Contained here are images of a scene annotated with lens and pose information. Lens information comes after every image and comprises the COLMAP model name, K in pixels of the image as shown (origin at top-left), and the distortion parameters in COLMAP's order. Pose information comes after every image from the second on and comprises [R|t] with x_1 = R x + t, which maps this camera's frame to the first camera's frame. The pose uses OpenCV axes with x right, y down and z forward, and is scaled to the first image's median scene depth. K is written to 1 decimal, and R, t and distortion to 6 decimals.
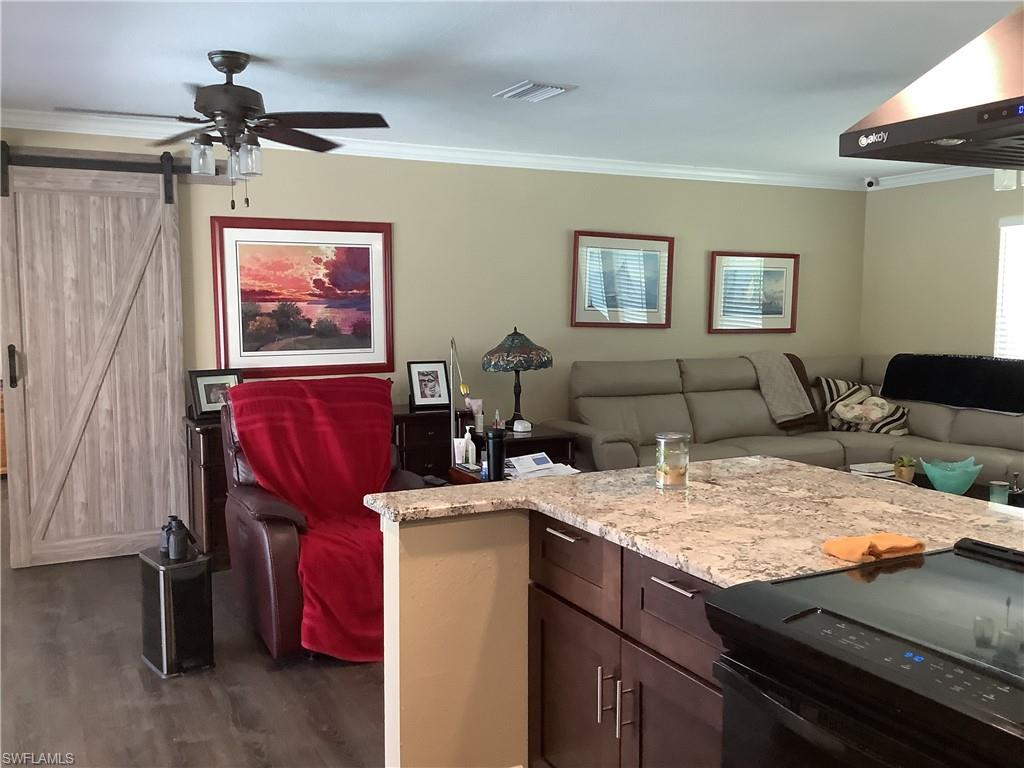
lens RADIAL K [[929.1, 0, 507.8], [0, 929.1, 389.9], [0, 0, 1]] dist [0.105049, -0.200023]
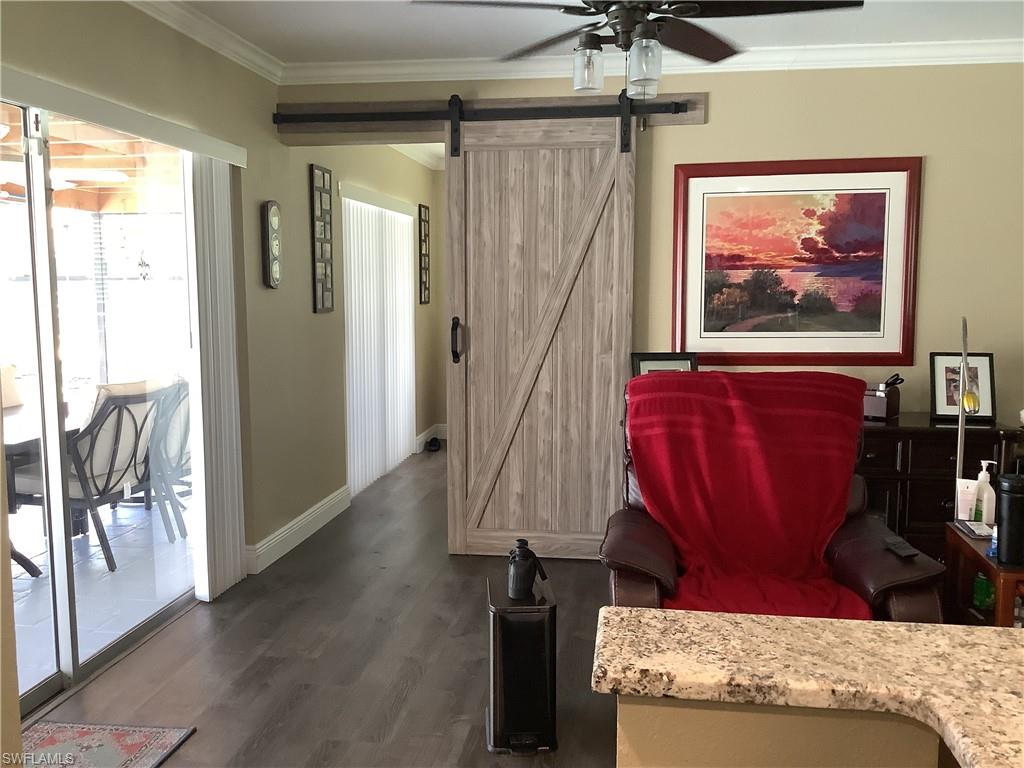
lens RADIAL K [[929.1, 0, 507.8], [0, 929.1, 389.9], [0, 0, 1]] dist [0.105049, -0.200023]
pose [[0.814691, 0.065902, -0.576139, 0.049412], [-0.053859, 0.997826, 0.037977, -0.013087], [0.577389, 0.000091, 0.816469, 0.263853]]
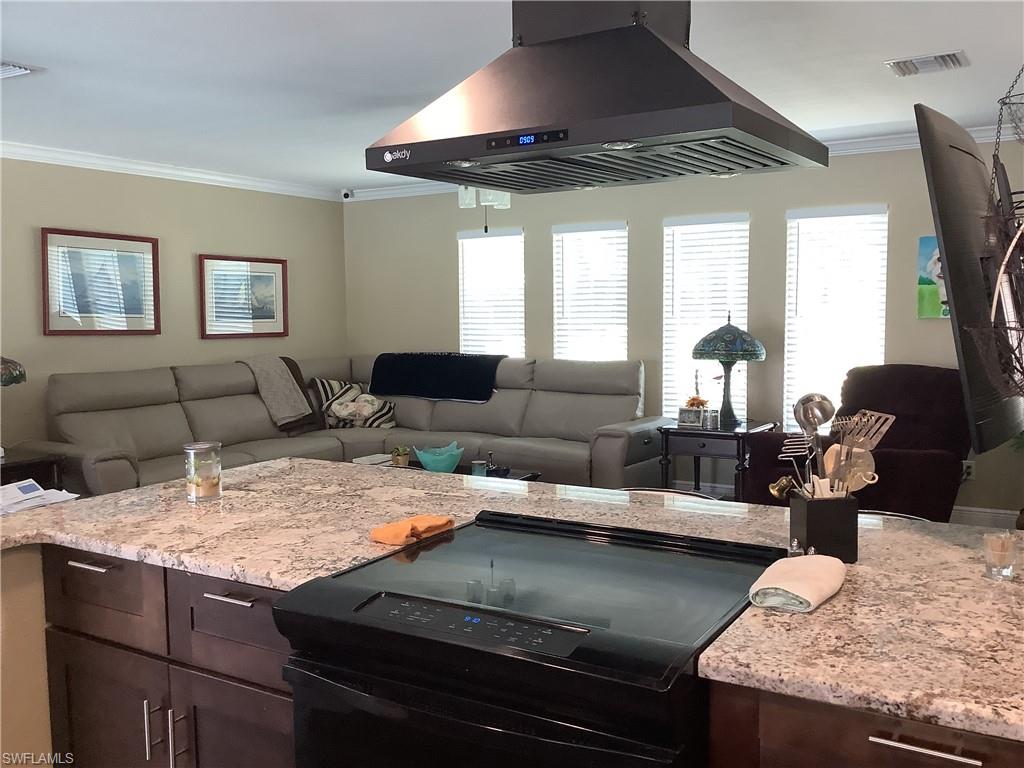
lens RADIAL K [[929.1, 0, 507.8], [0, 929.1, 389.9], [0, 0, 1]] dist [0.105049, -0.200023]
pose [[0.852261, -0.056824, 0.520021, -0.027355], [0.059345, 0.998168, 0.011811, -0.000384], [-0.519740, 0.020795, 0.854072, 0.004835]]
